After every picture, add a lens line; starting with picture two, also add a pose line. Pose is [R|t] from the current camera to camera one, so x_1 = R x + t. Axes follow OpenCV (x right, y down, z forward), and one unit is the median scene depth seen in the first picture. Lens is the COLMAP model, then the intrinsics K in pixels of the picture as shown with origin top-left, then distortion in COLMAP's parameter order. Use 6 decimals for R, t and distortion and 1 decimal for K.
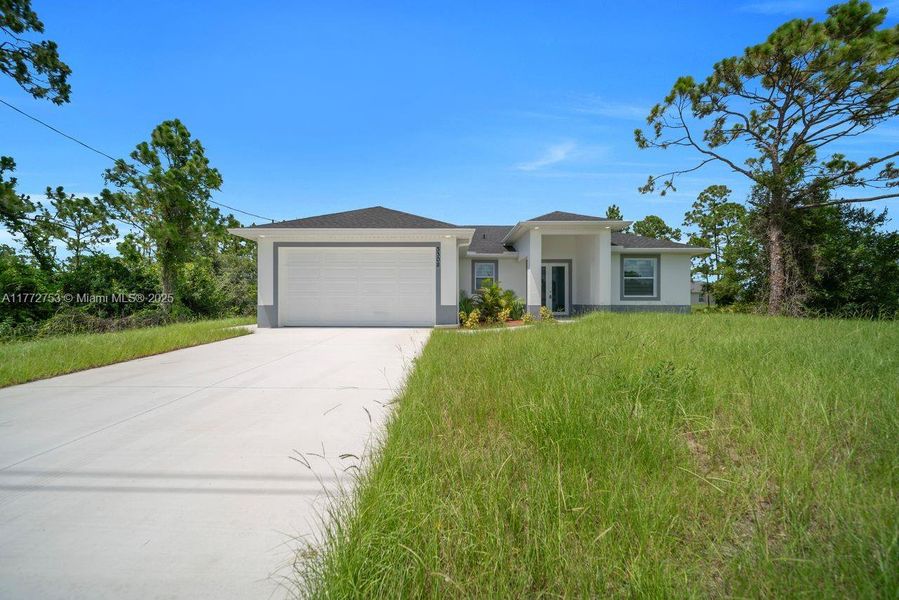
lens RADIAL K [[308.6, 0, 443.6], [0, 308.6, 302.0], [0, 0, 1]] dist [-0.004695, -0.000120]
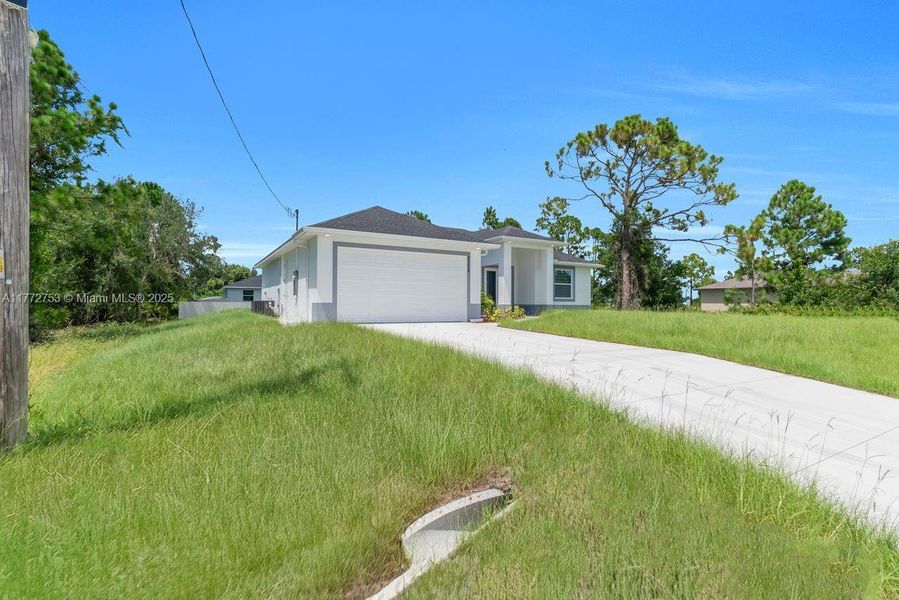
lens RADIAL K [[429.9, 0, 449.5], [0, 429.9, 300.0], [0, 0, 1]] dist [0.000950, 0.000230]
pose [[0.856856, 0.009497, 0.515468, -0.629476], [-0.003334, 0.999911, -0.012880, 0.011807], [-0.515545, 0.009317, 0.856812, -0.276858]]
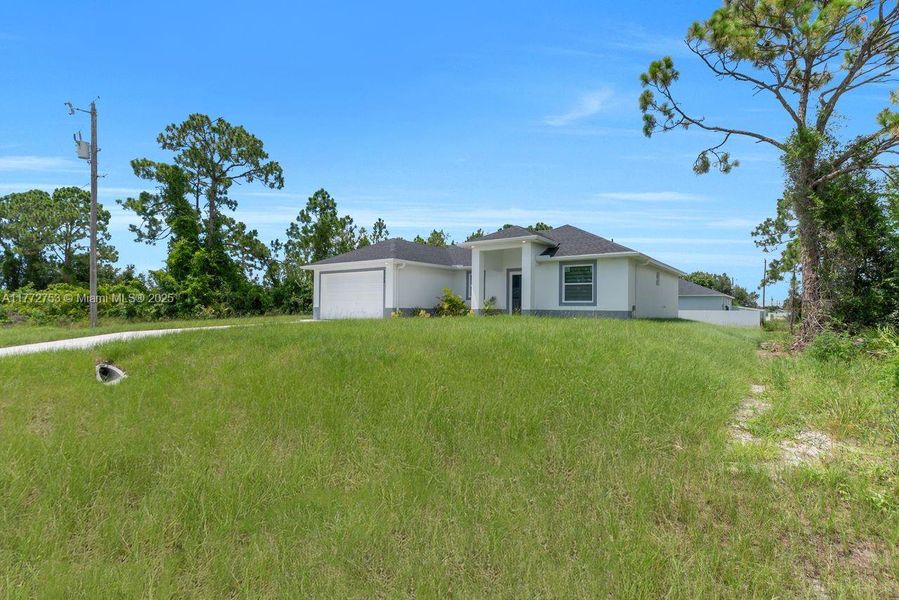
lens RADIAL K [[394.8, 0, 452.9], [0, 394.8, 302.9], [0, 0, 1]] dist [0.000320, 0.000063]
pose [[0.818359, -0.000347, -0.574707, 0.916574], [-0.007918, 0.999898, -0.011878, 0.003582], [0.574652, 0.014271, 0.818273, -0.274919]]
